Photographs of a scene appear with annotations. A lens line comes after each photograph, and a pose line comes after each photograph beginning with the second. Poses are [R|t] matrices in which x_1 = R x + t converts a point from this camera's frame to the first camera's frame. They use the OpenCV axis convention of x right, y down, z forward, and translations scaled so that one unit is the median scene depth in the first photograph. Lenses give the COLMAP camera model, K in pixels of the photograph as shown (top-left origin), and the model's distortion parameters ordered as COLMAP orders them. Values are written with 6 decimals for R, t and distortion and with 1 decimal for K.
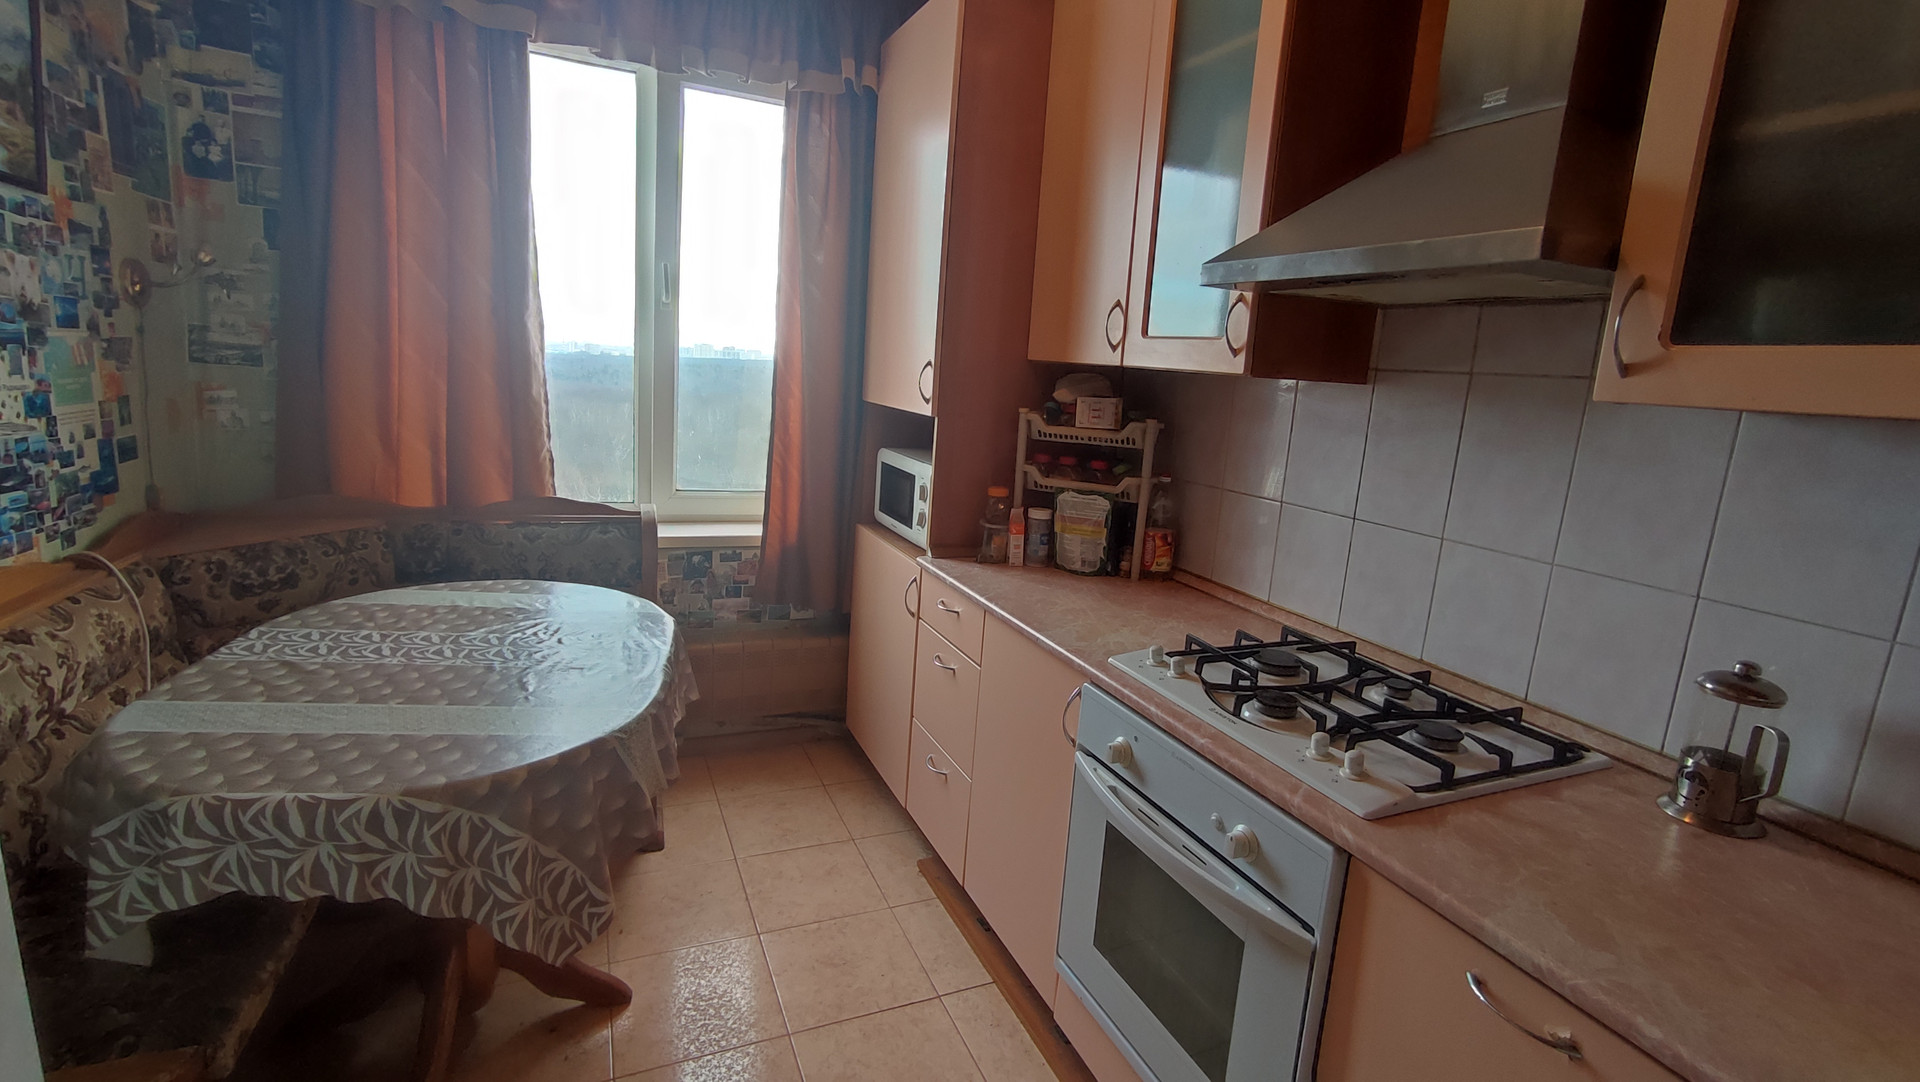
lens RADIAL K [[920.1, 0, 960.0], [0, 920.1, 541.0], [0, 0, 1]] dist [-0.012691, 0.019233]
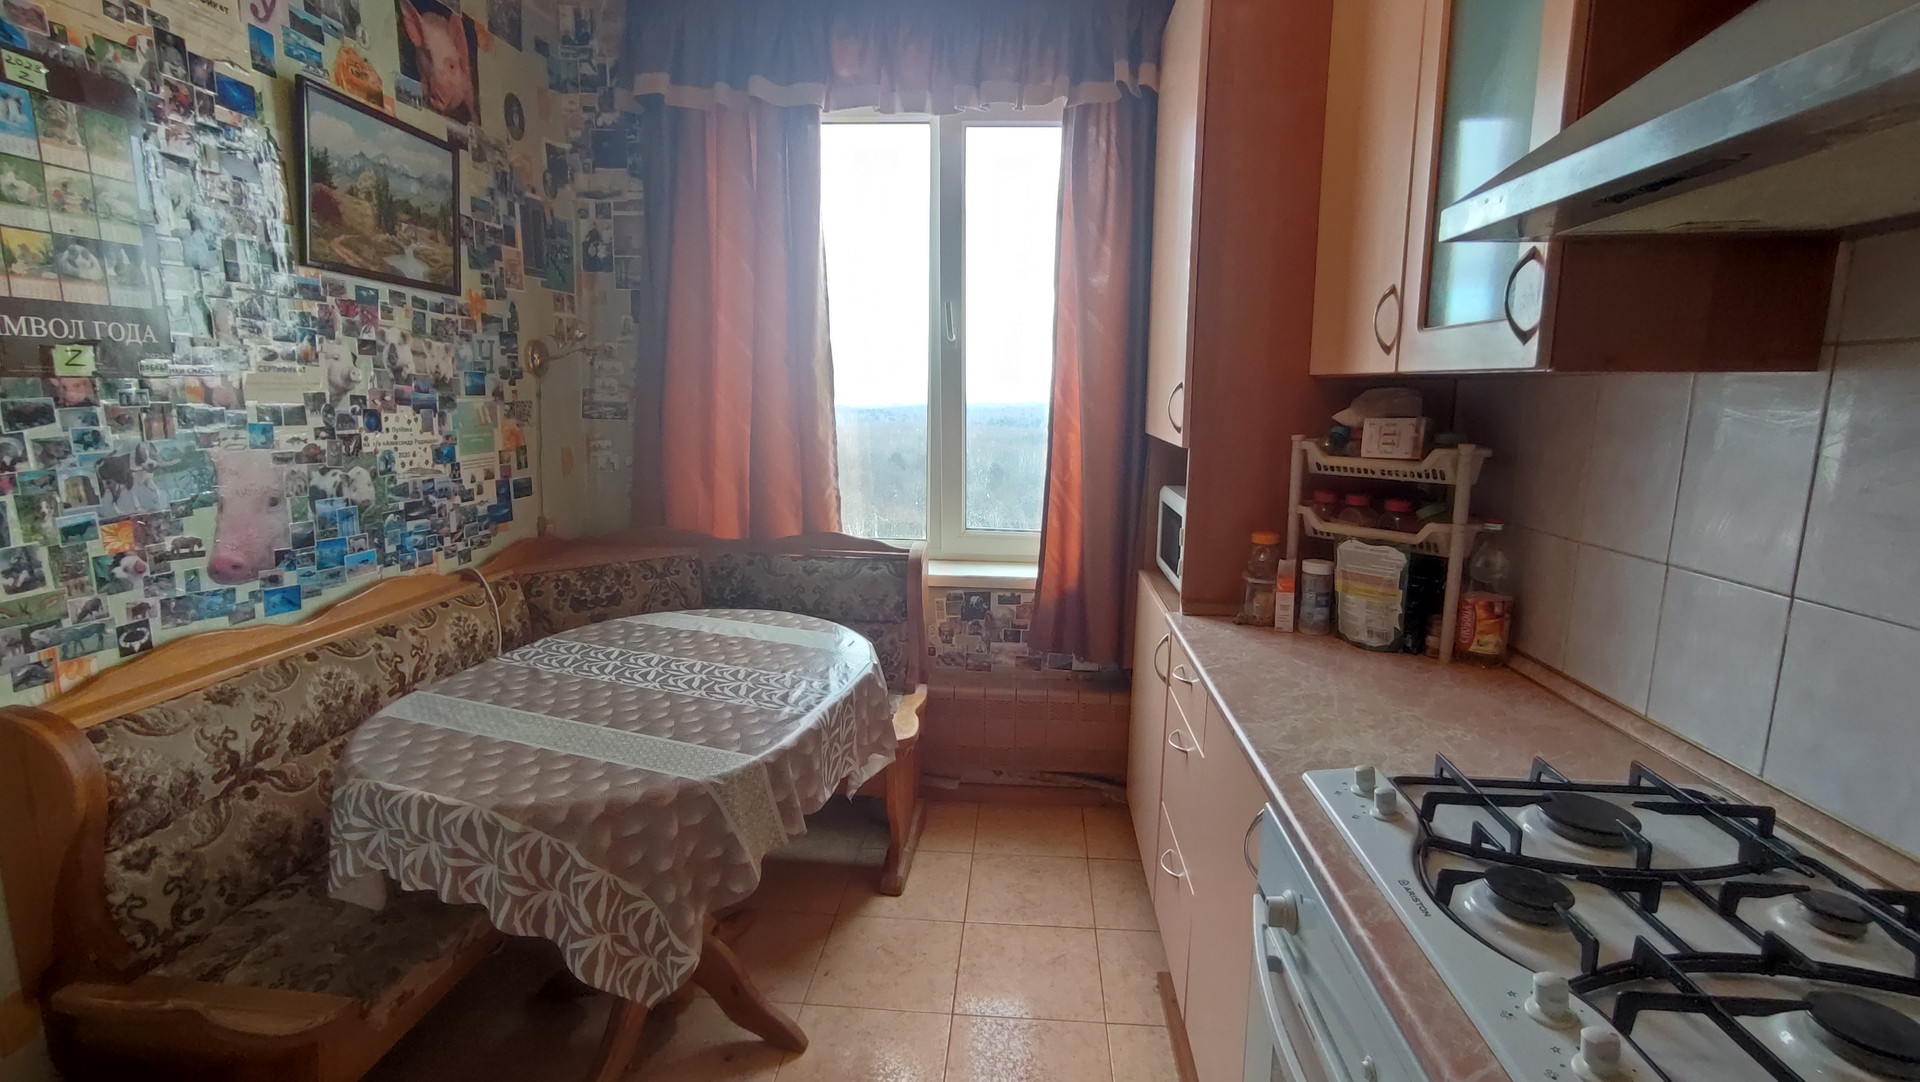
lens RADIAL K [[903.3, 0, 949.7], [0, 903.3, 537.3], [0, 0, 1]] dist [-0.040616, 0.044577]
pose [[0.876113, 0.023991, -0.481508, 0.218194], [-0.047204, 0.998231, -0.036151, -0.015274], [0.479789, 0.054401, 0.875696, 0.210811]]
